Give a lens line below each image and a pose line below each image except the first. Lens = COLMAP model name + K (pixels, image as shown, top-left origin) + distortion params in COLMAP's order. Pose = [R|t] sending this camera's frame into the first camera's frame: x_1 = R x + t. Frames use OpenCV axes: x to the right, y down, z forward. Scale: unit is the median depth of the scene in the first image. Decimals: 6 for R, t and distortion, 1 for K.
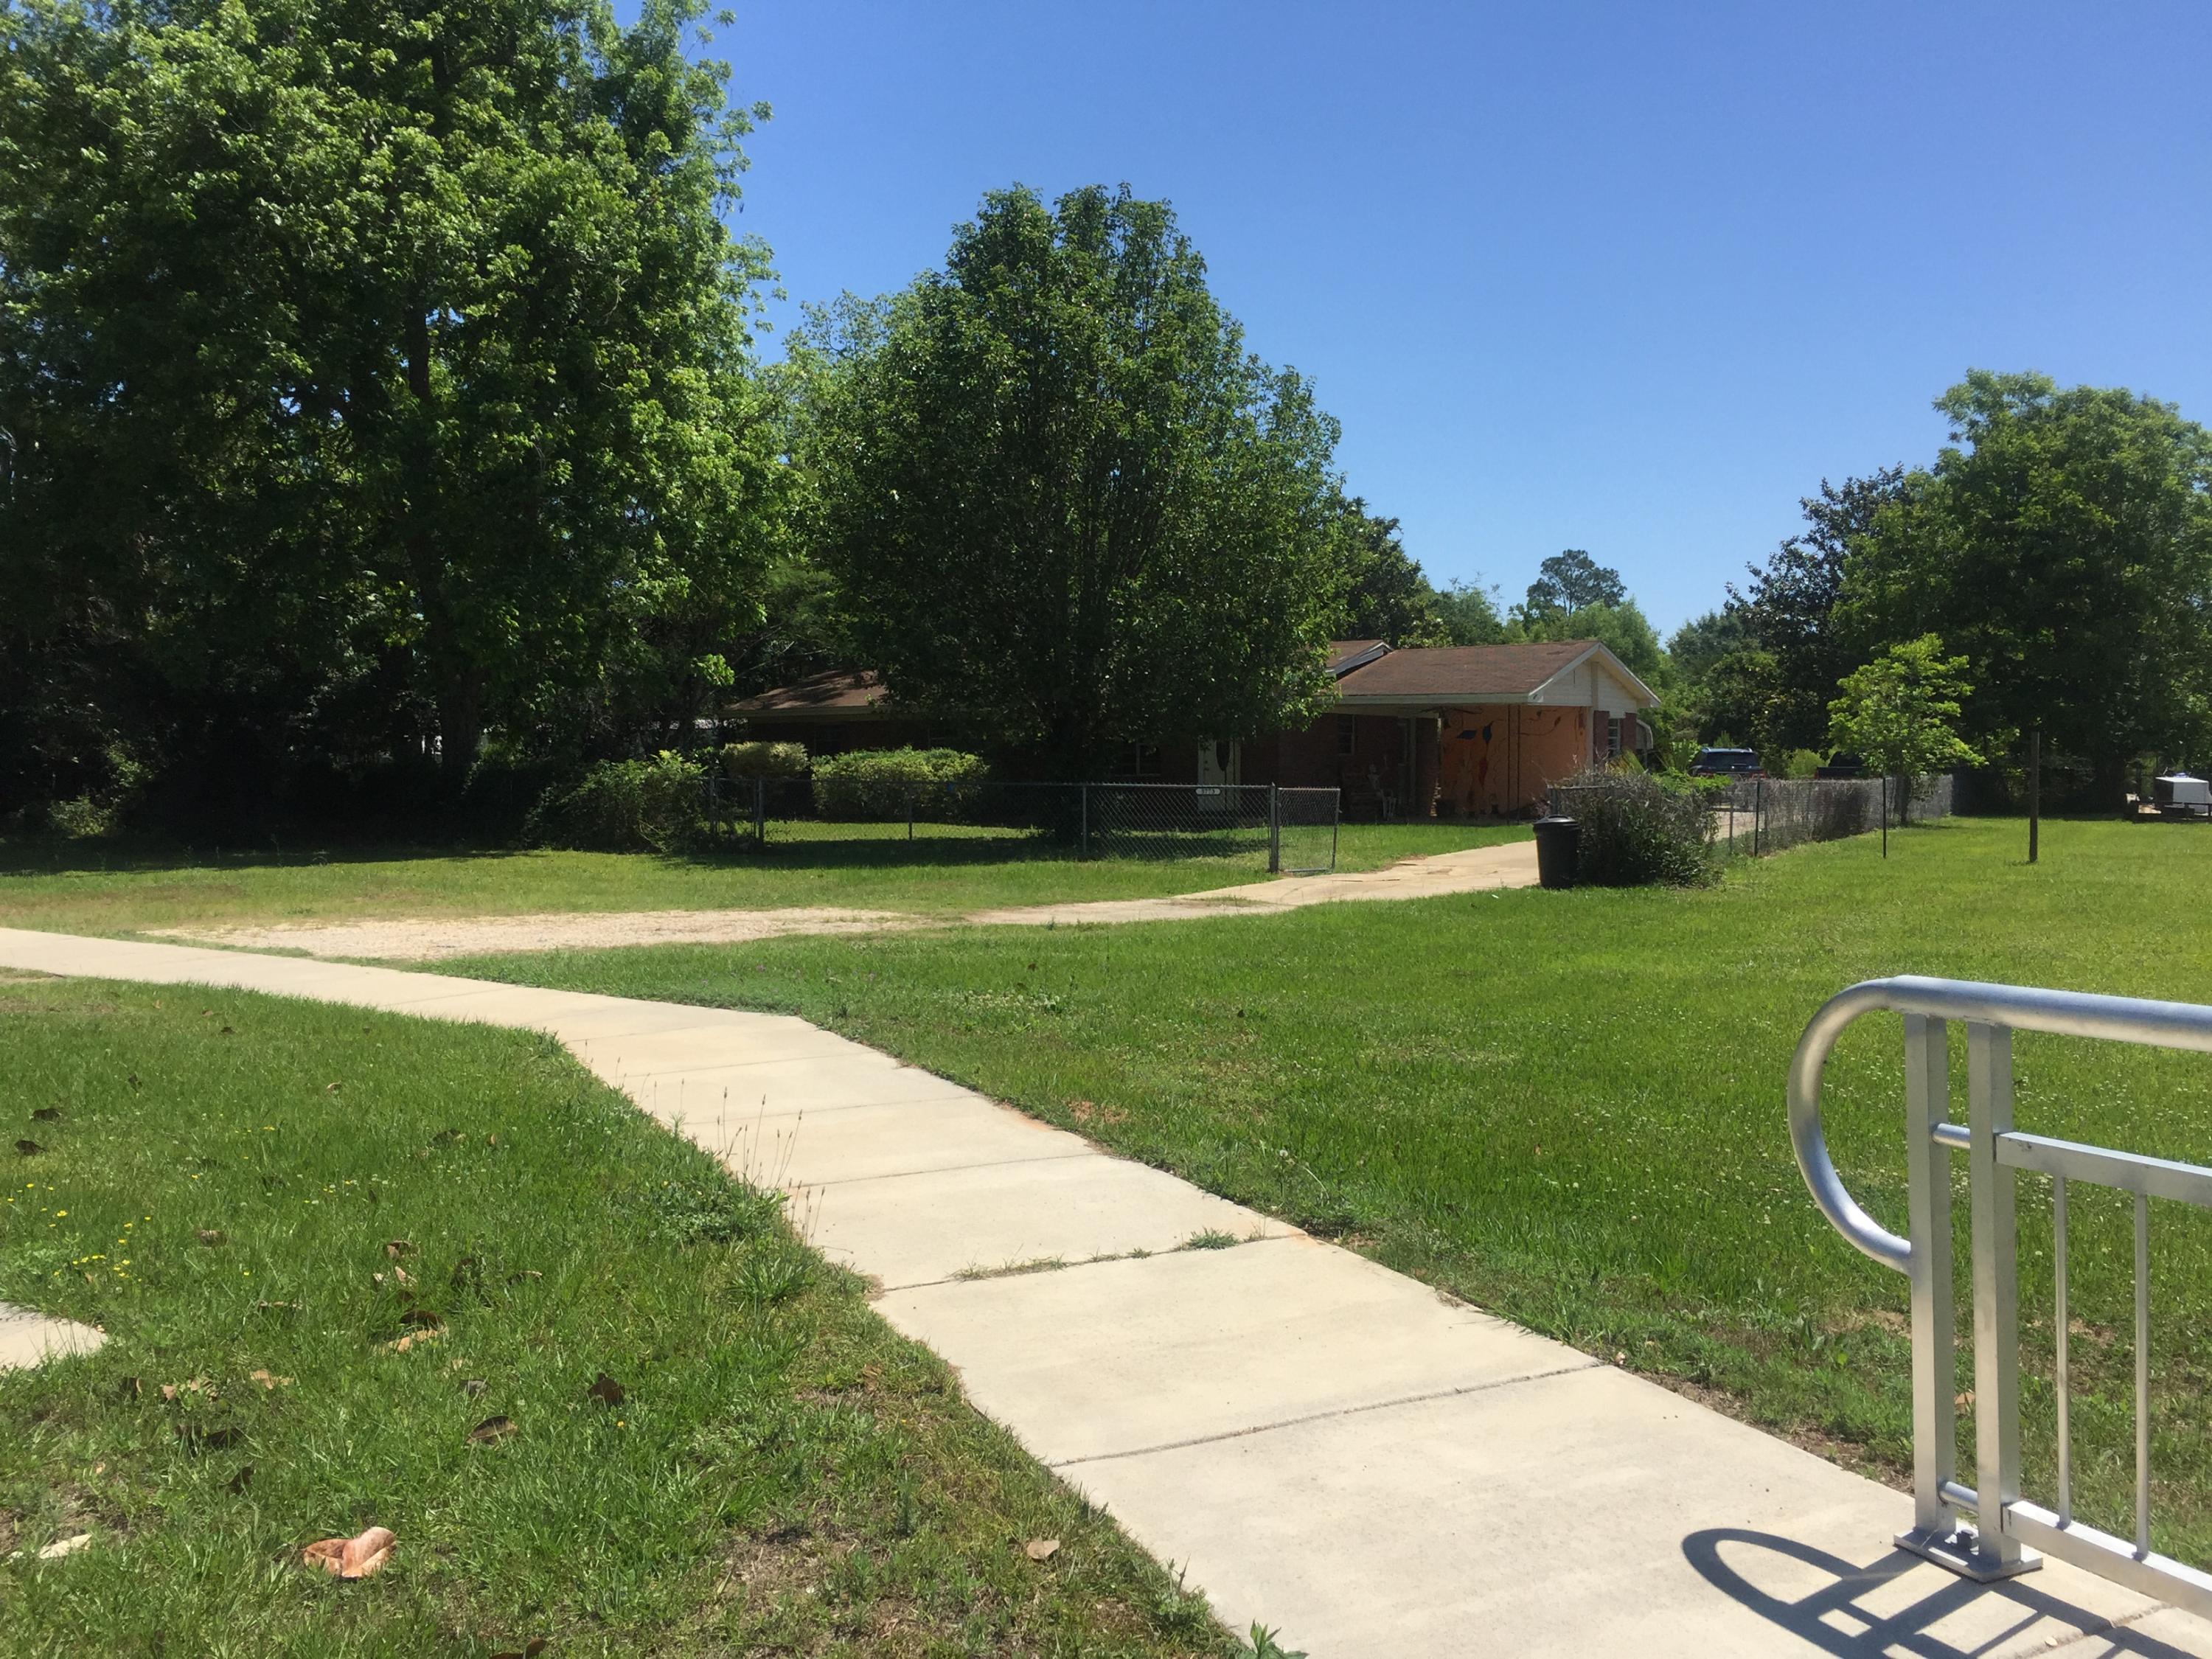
lens RADIAL K [[1898.4, 0, 1106.0], [0, 1898.4, 829.5], [0, 0, 1]] dist [0.060693, -0.010325]
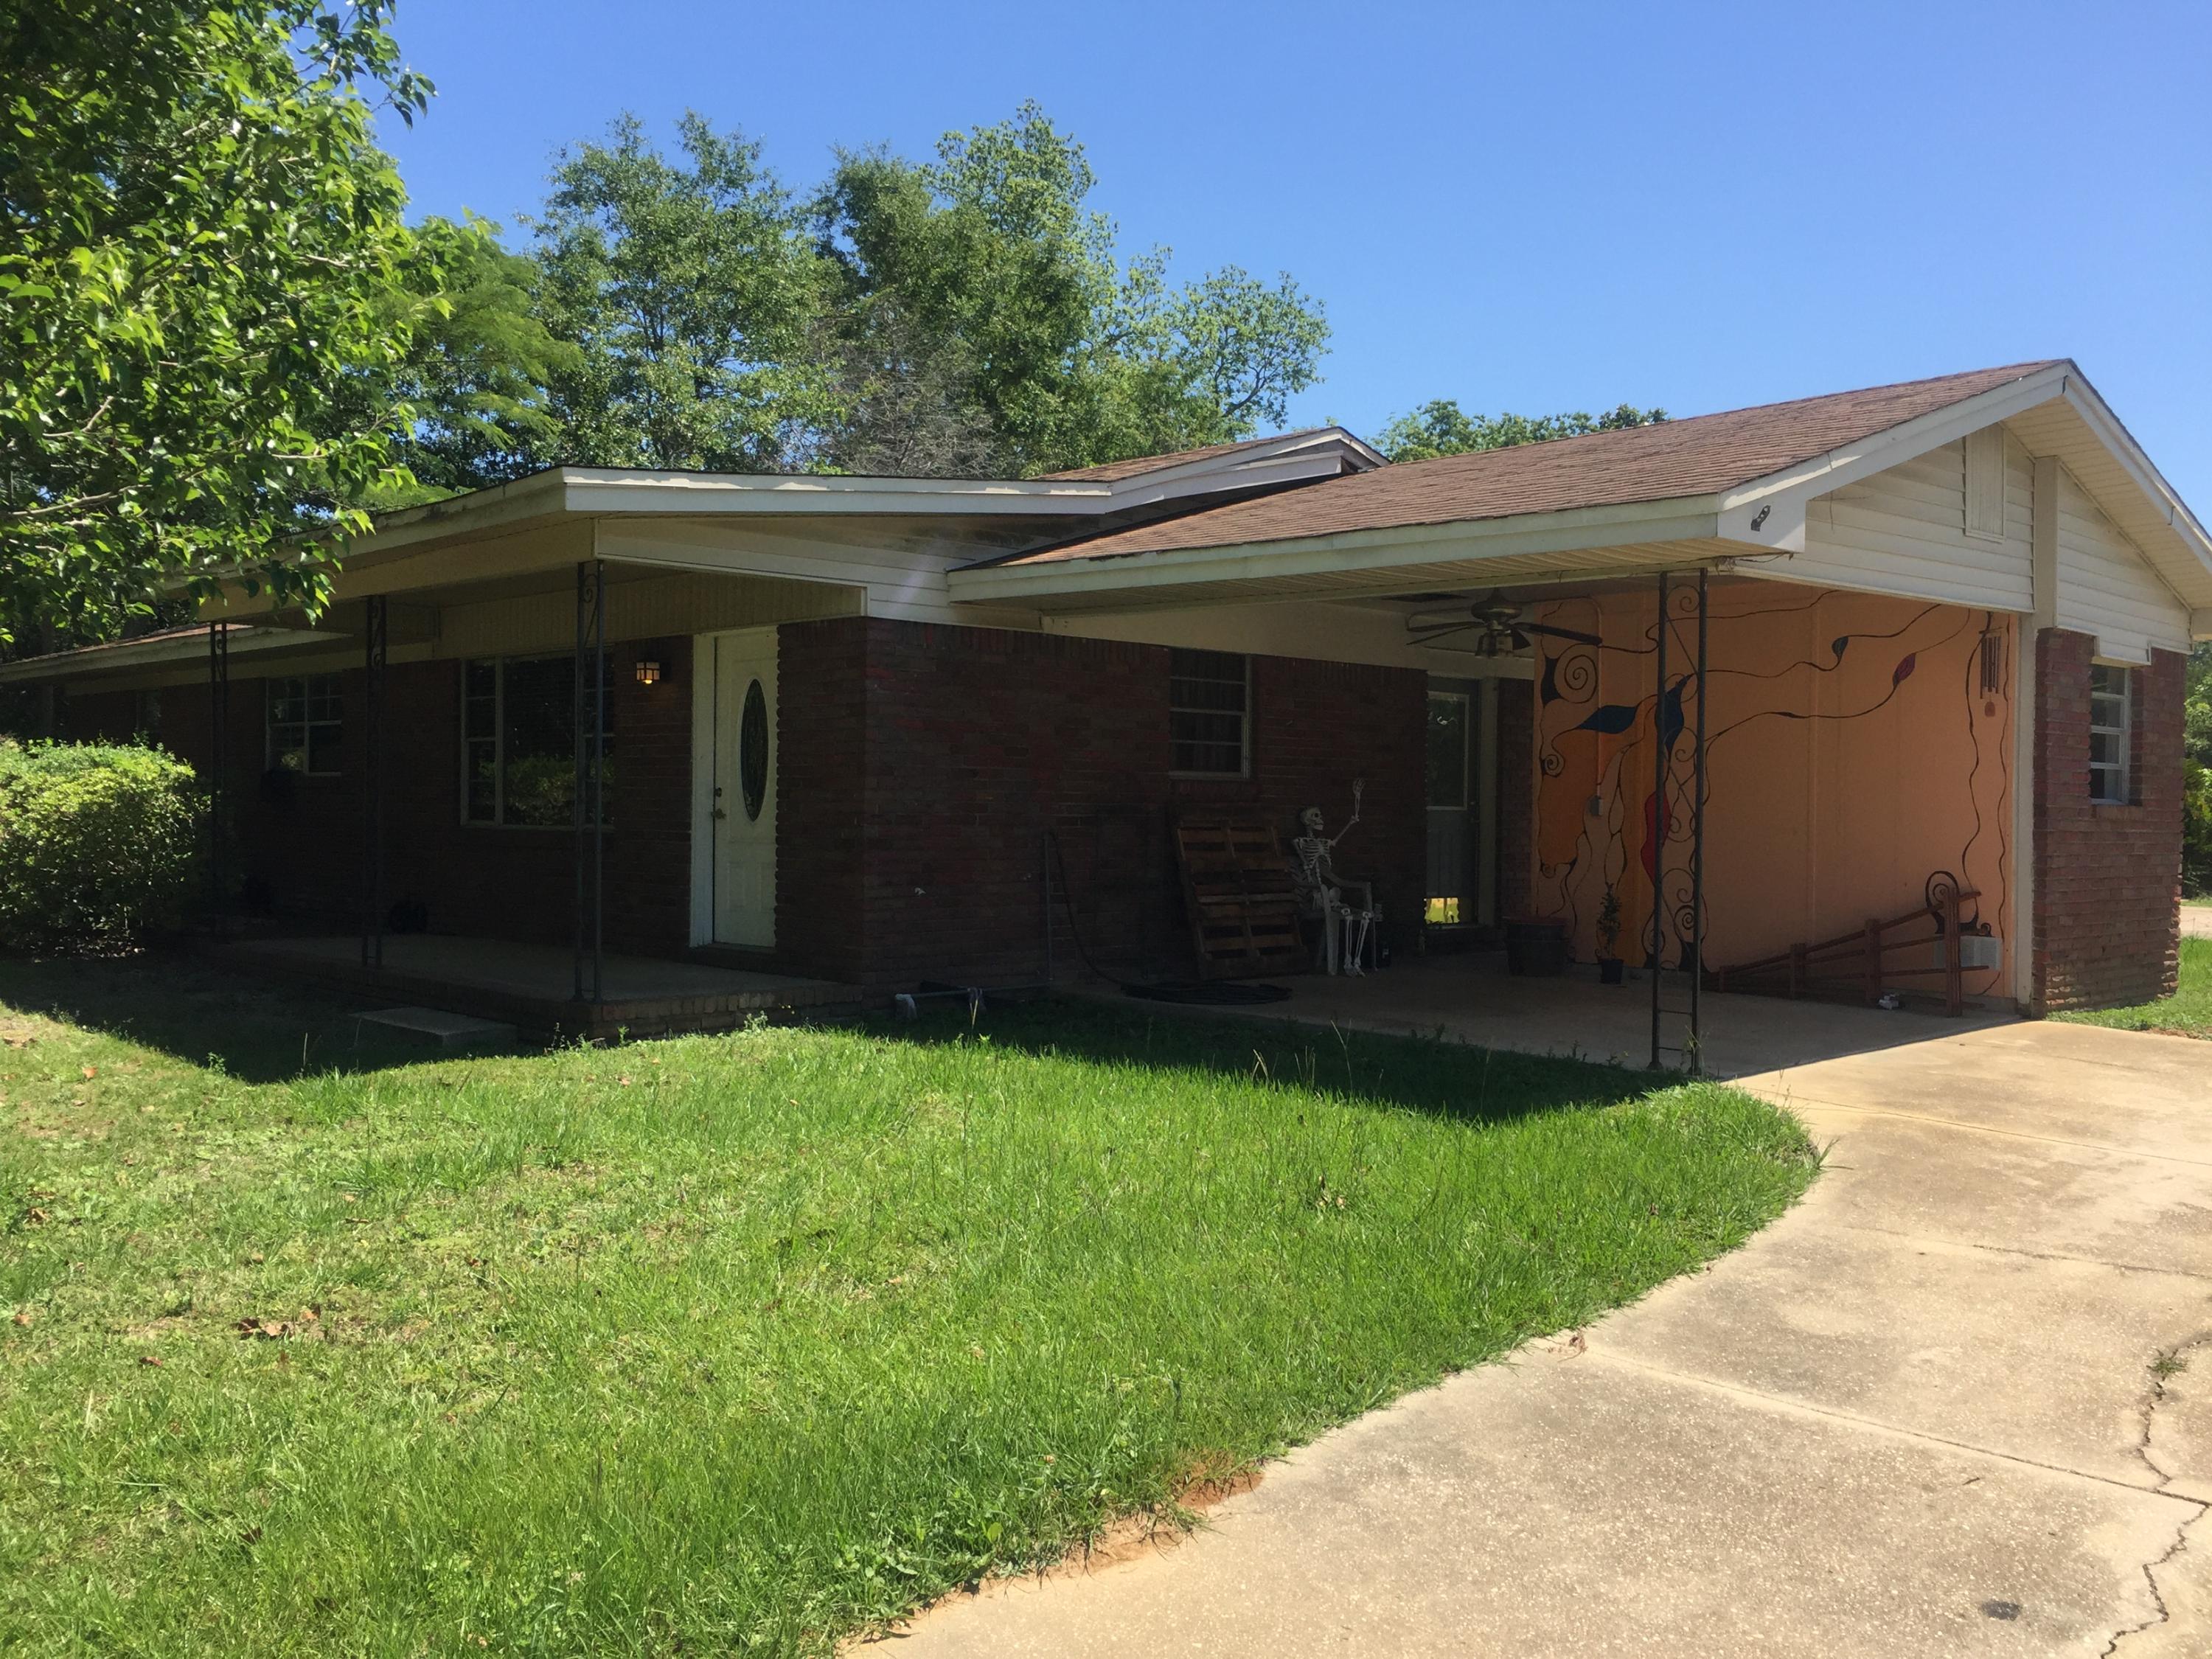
lens RADIAL K [[1898.4, 0, 1106.0], [0, 1898.4, 829.5], [0, 0, 1]] dist [0.060693, -0.010325]
pose [[0.983200, 0.021075, -0.181310, 0.159019], [-0.025110, 0.999485, -0.019984, -0.021674], [0.180796, 0.024201, 0.983223, 0.641356]]
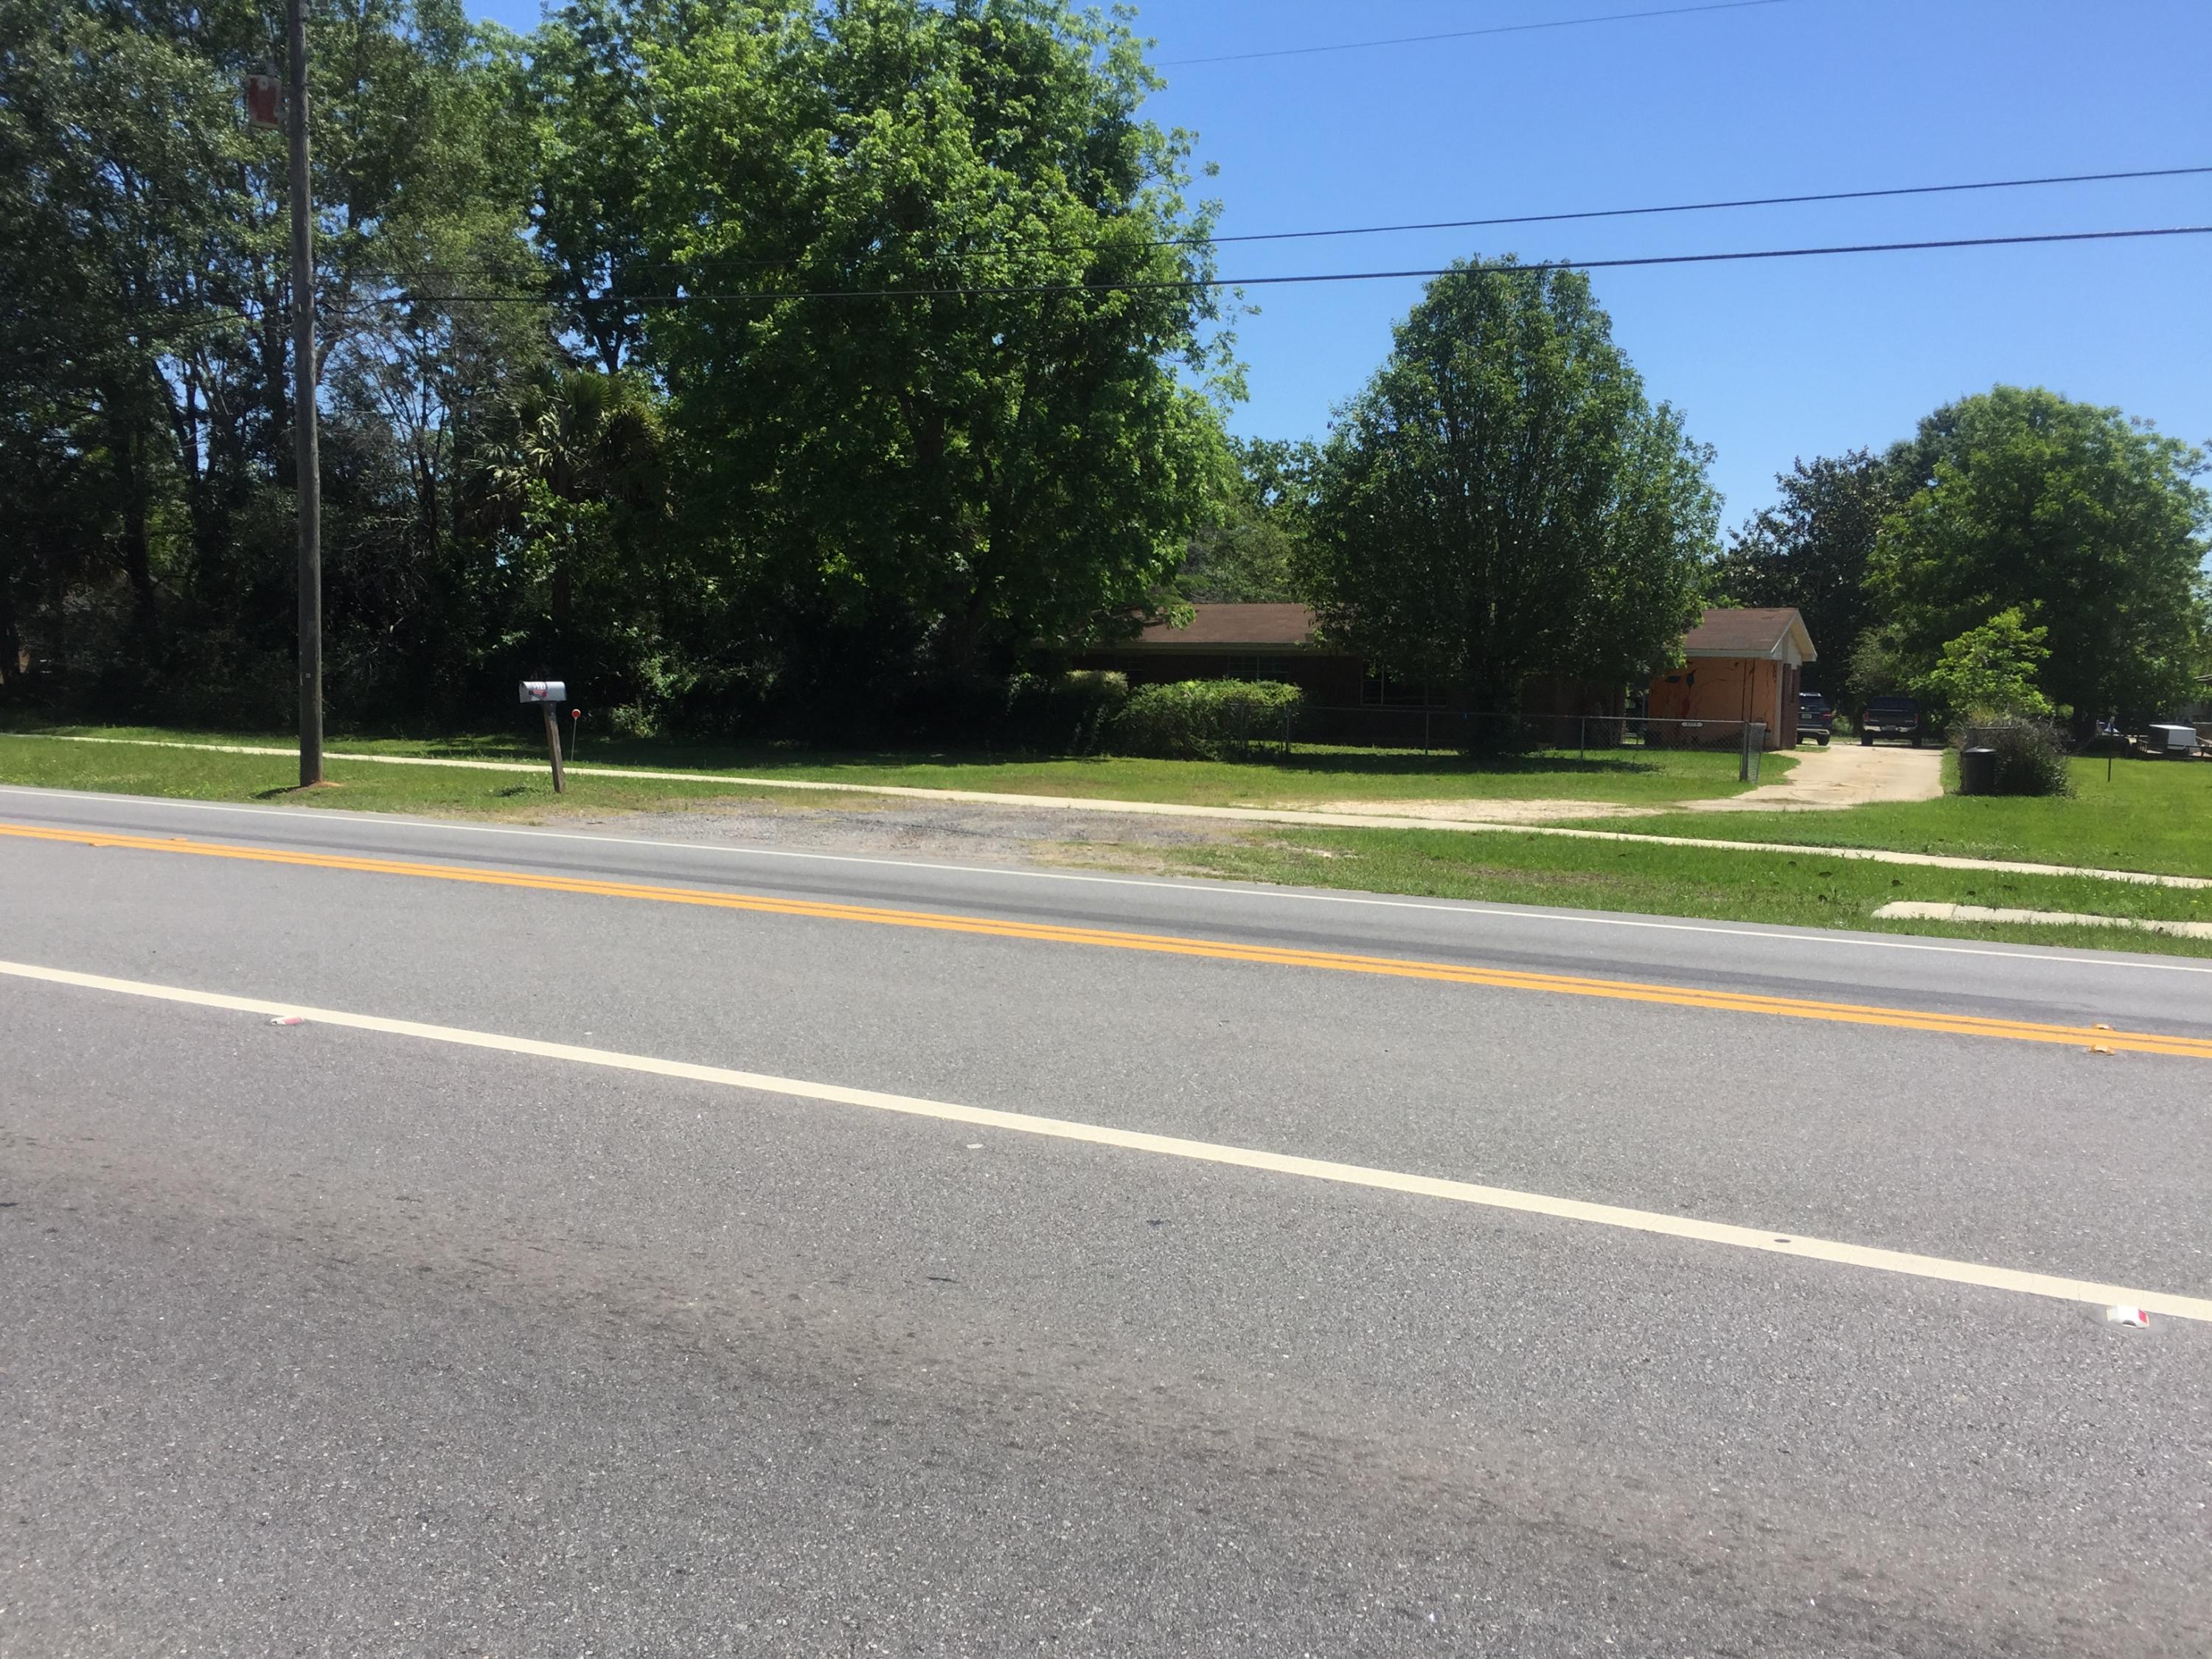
lens RADIAL K [[1898.4, 0, 1106.0], [0, 1898.4, 829.5], [0, 0, 1]] dist [0.060693, -0.010325]
pose [[0.993506, 0.017748, 0.112384, -0.308583], [-0.022505, 0.998897, 0.041203, 0.005108], [-0.111529, -0.043465, 0.992810, -0.201157]]
